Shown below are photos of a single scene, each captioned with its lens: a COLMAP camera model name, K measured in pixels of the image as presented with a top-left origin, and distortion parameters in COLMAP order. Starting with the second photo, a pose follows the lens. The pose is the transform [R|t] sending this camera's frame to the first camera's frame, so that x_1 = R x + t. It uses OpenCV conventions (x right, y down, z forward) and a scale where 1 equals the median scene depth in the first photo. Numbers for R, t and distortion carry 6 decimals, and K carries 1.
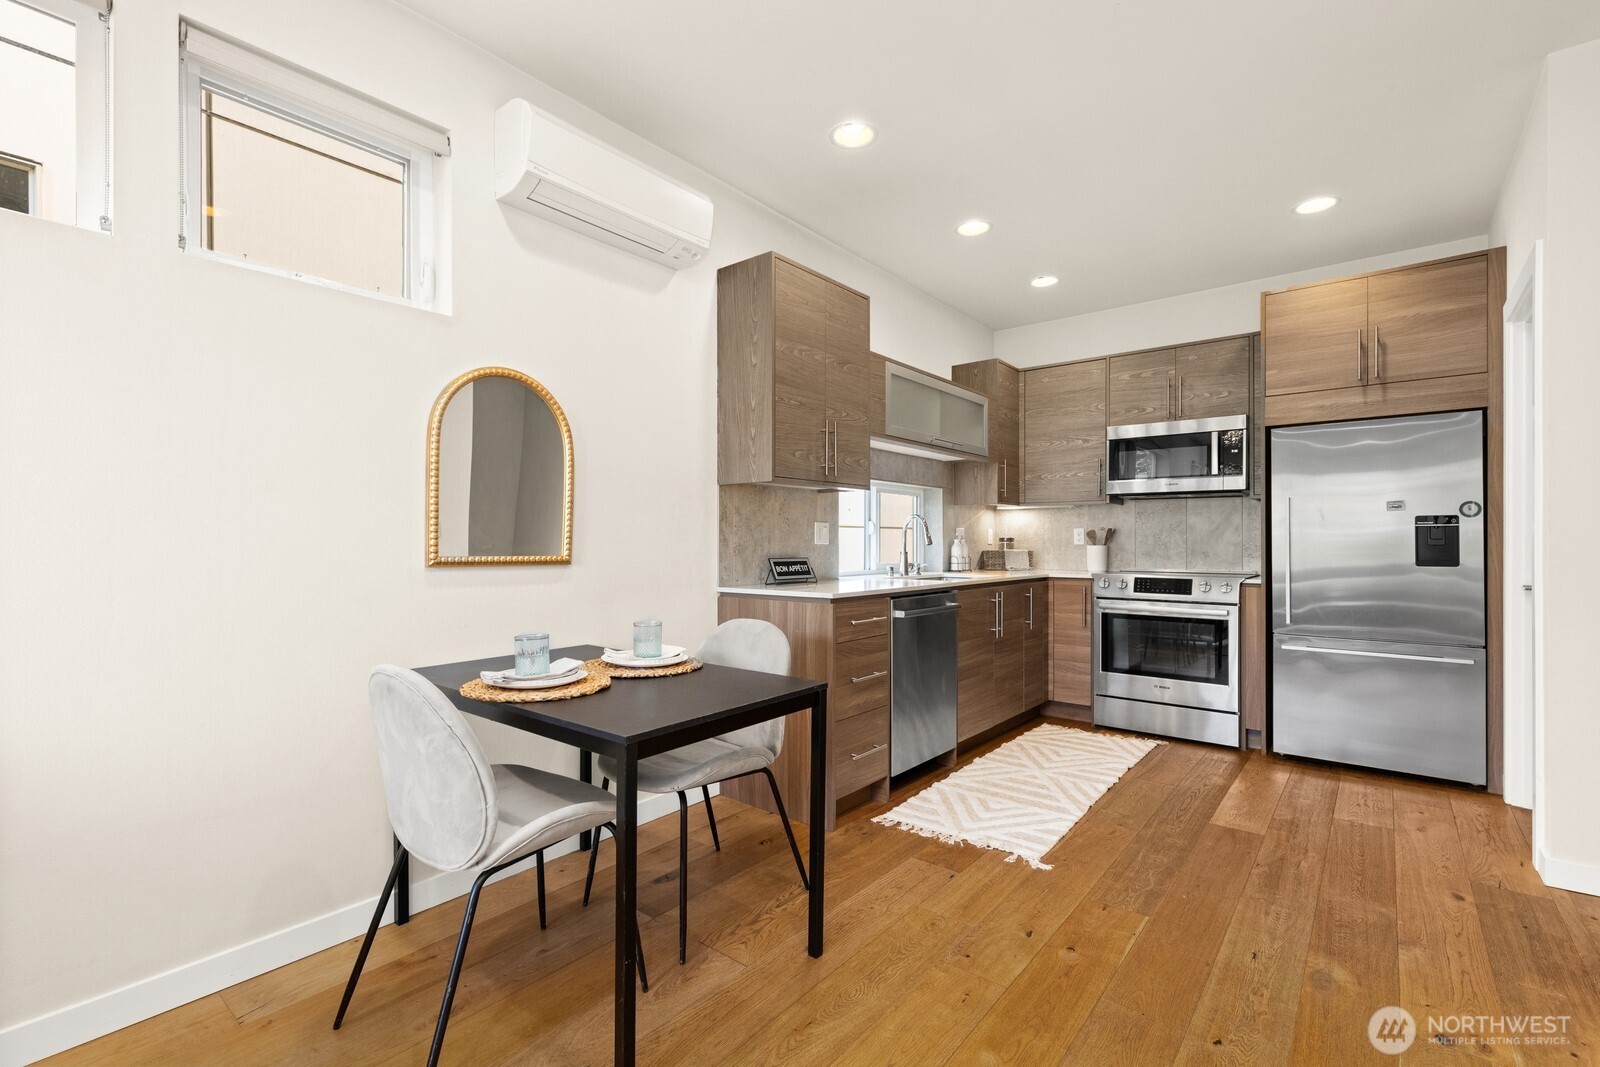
lens RADIAL K [[722.2, 0, 800.2], [0, 722.2, 537.9], [0, 0, 1]] dist [0.013652, -0.002185]
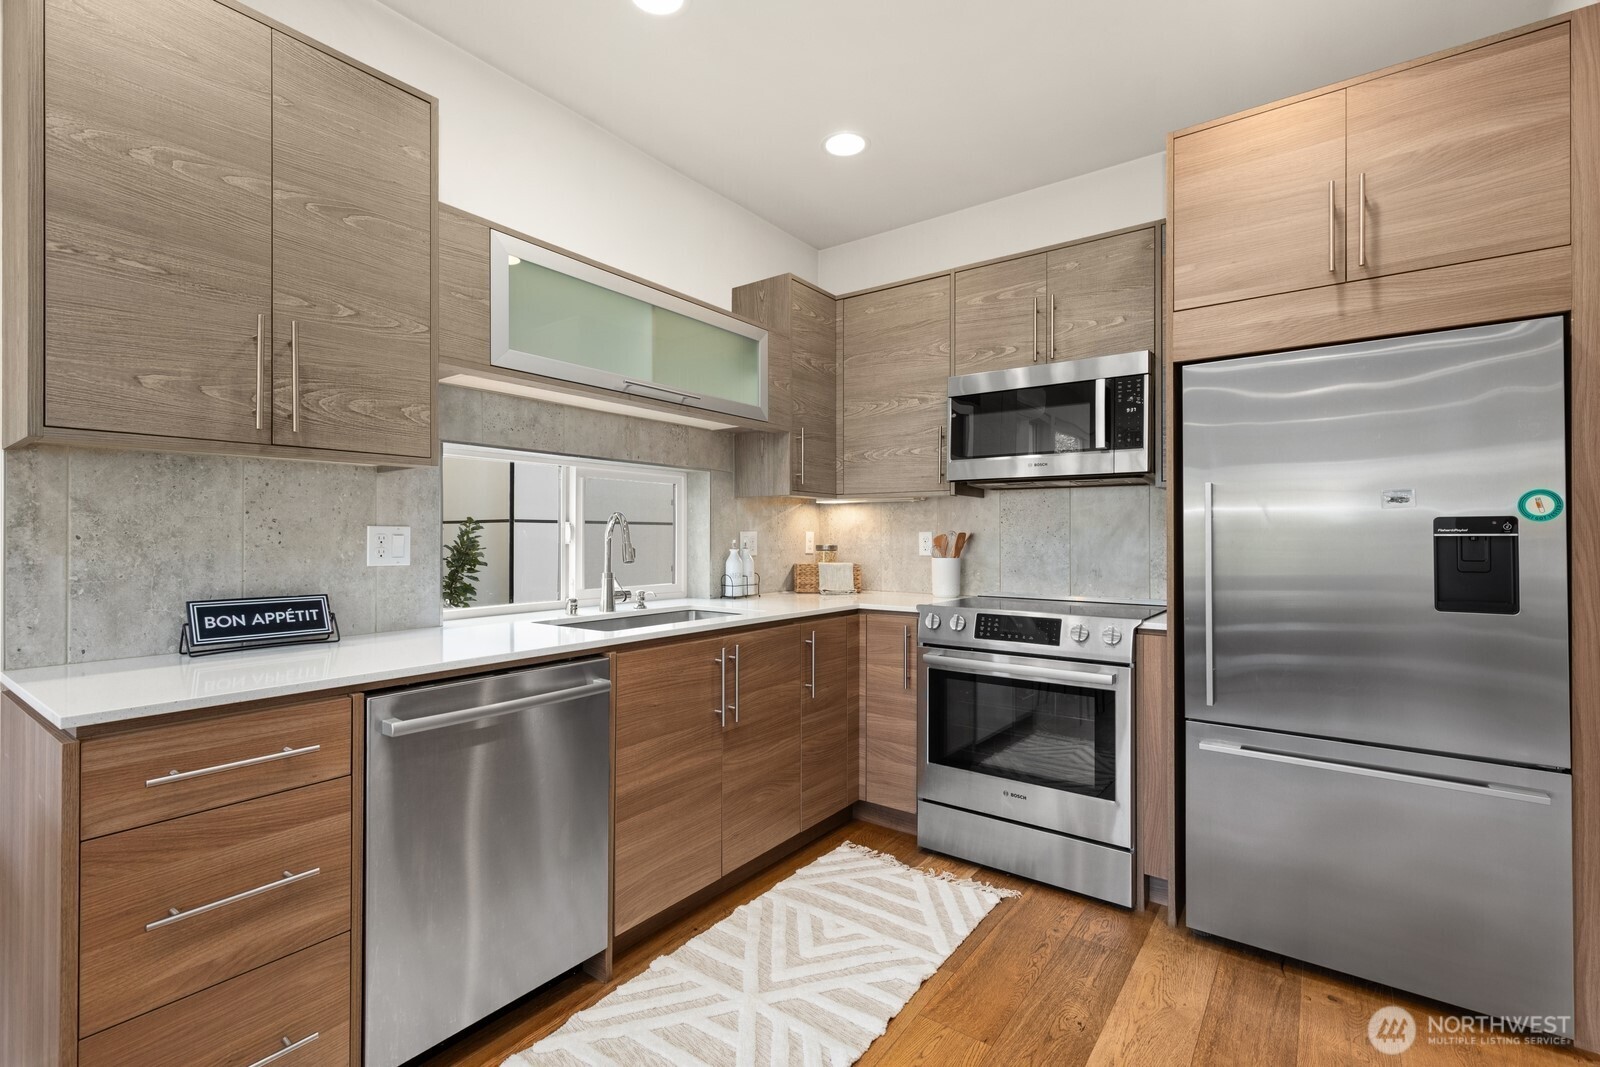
lens RADIAL K [[722.2, 0, 798.5], [0, 722.2, 530.8], [0, 0, 1]] dist [0.013652, -0.002185]
pose [[0.999112, 0.000244, 0.042129, 0.309610], [-0.000158, 0.999998, -0.002054, -0.016749], [-0.042129, 0.002046, 0.999110, 0.423160]]
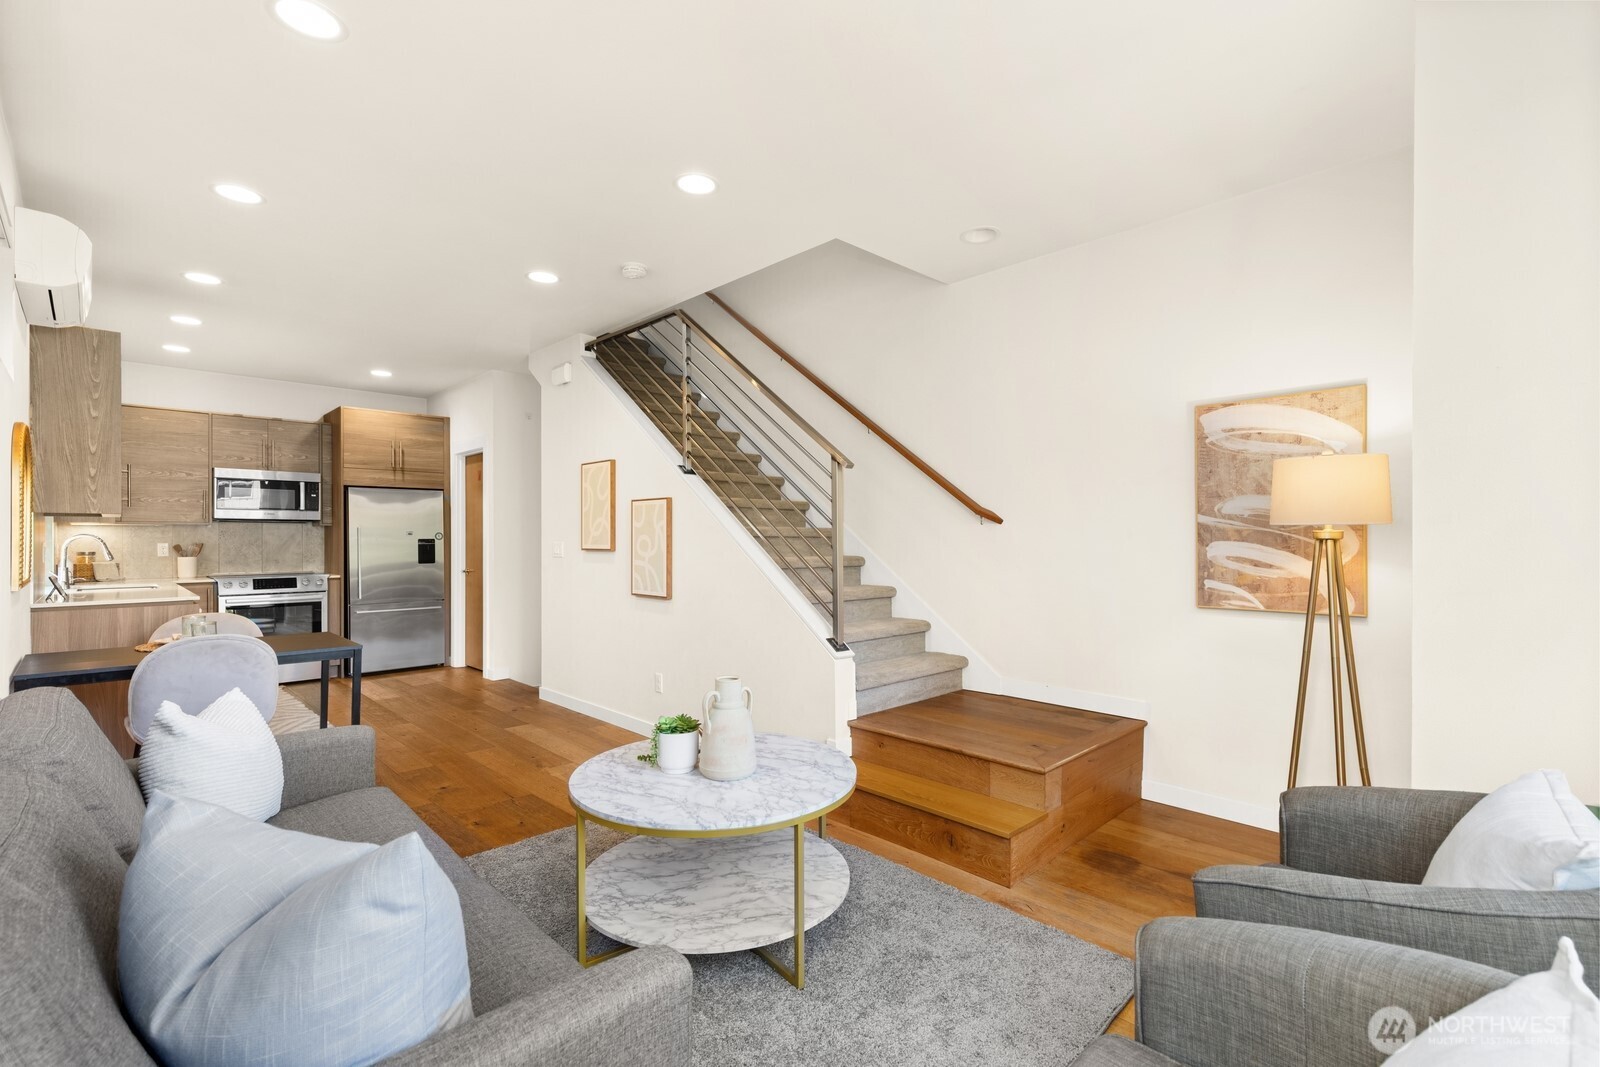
lens RADIAL K [[722.2, 0, 800.1], [0, 722.2, 538.3], [0, 0, 1]] dist [0.013652, -0.002185]
pose [[0.109971, -0.000210, 0.993935, -0.923977], [-0.001742, 0.999998, 0.000404, -0.030674], [-0.993933, -0.001776, 0.109971, -0.249394]]
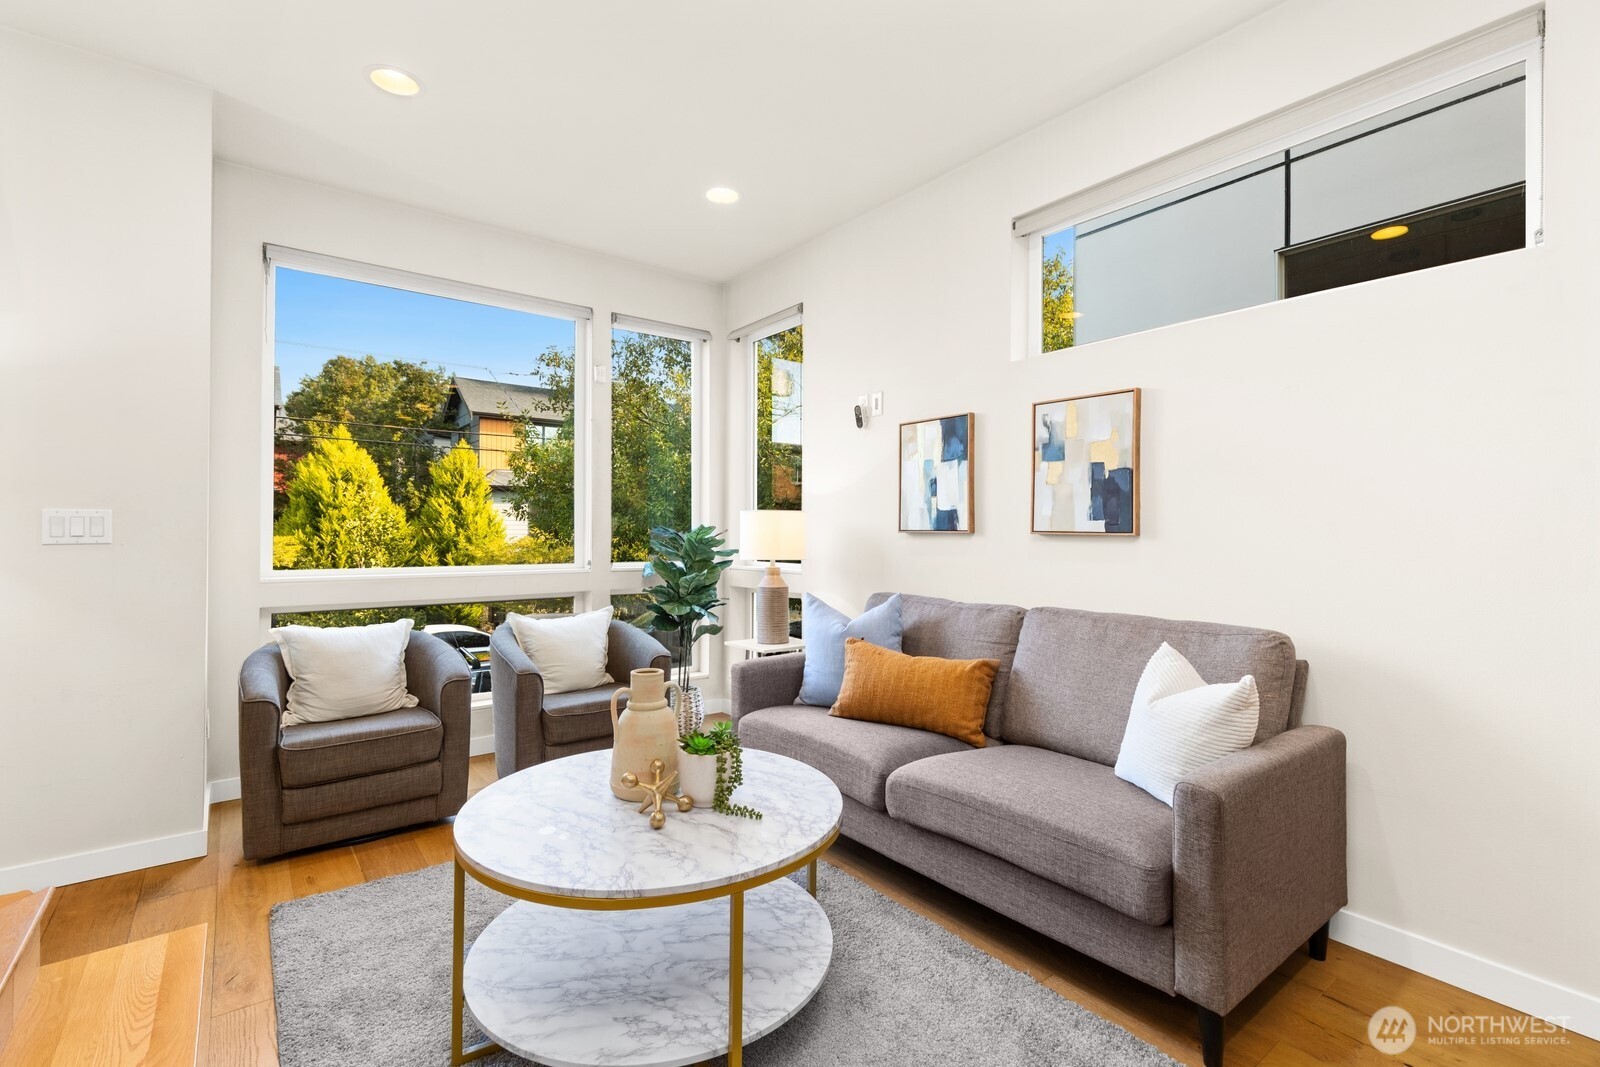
lens RADIAL K [[722.2, 0, 790.4], [0, 722.2, 525.1], [0, 0, 1]] dist [0.013652, -0.002185]
pose [[-0.234876, -0.009474, -0.971979, 0.136657], [0.000783, 0.999950, -0.009936, -0.005102], [0.972025, -0.003095, -0.234857, 0.089421]]
